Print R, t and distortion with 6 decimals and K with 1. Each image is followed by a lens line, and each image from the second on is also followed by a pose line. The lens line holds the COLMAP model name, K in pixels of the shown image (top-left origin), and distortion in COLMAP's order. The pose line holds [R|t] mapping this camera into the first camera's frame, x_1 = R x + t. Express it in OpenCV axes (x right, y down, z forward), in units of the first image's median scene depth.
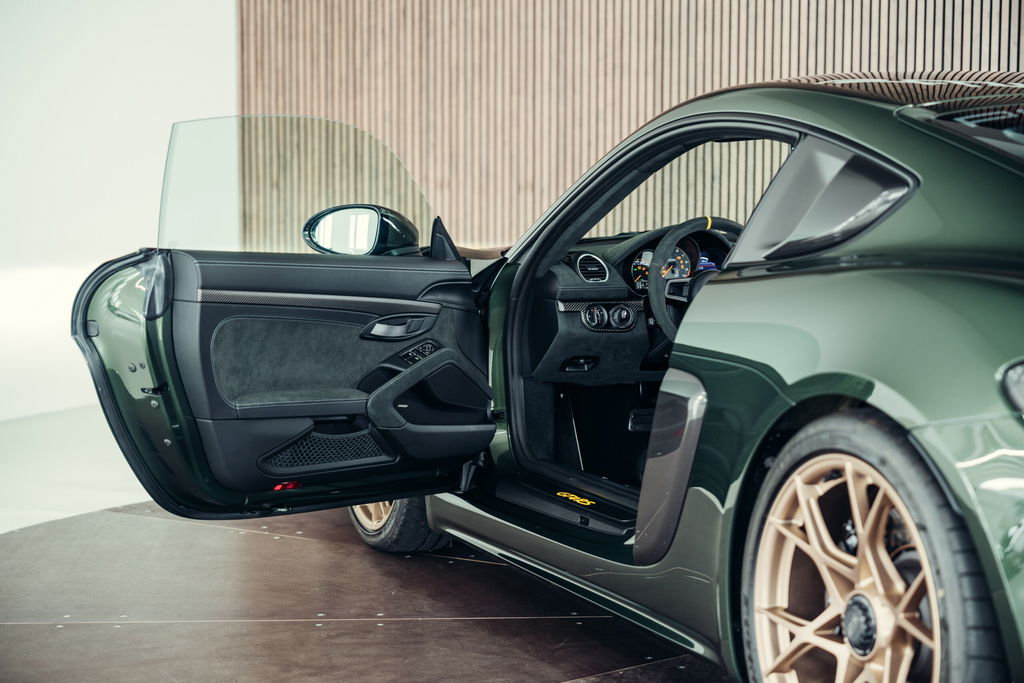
lens RADIAL K [[1946.6, 0, 512.0], [0, 1946.6, 341.5], [0, 0, 1]] dist [-0.044155, 1.513182]
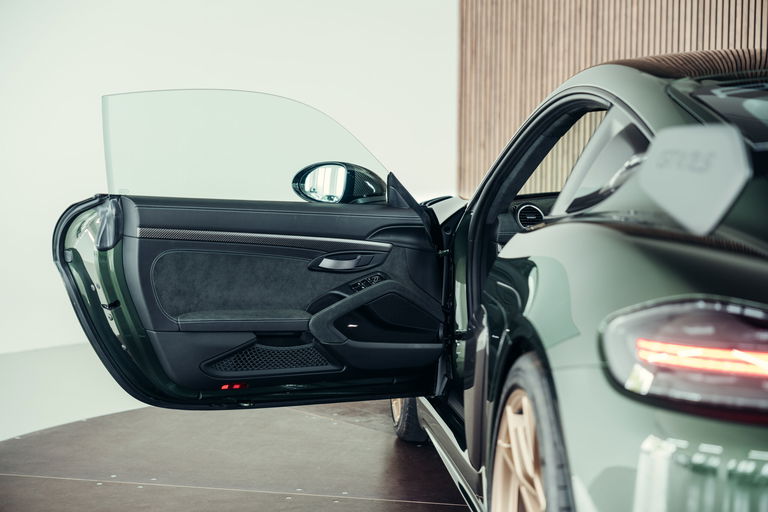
lens RADIAL K [[1460.0, 0, 384.0], [0, 1460.0, 256.0], [0, 0, 1]] dist [-0.044155, 1.513182]
pose [[0.958206, 0.029354, -0.284570, 0.231910], [-0.030659, 0.999530, -0.000132, -0.011712], [0.284433, 0.008851, 0.958655, 0.123458]]
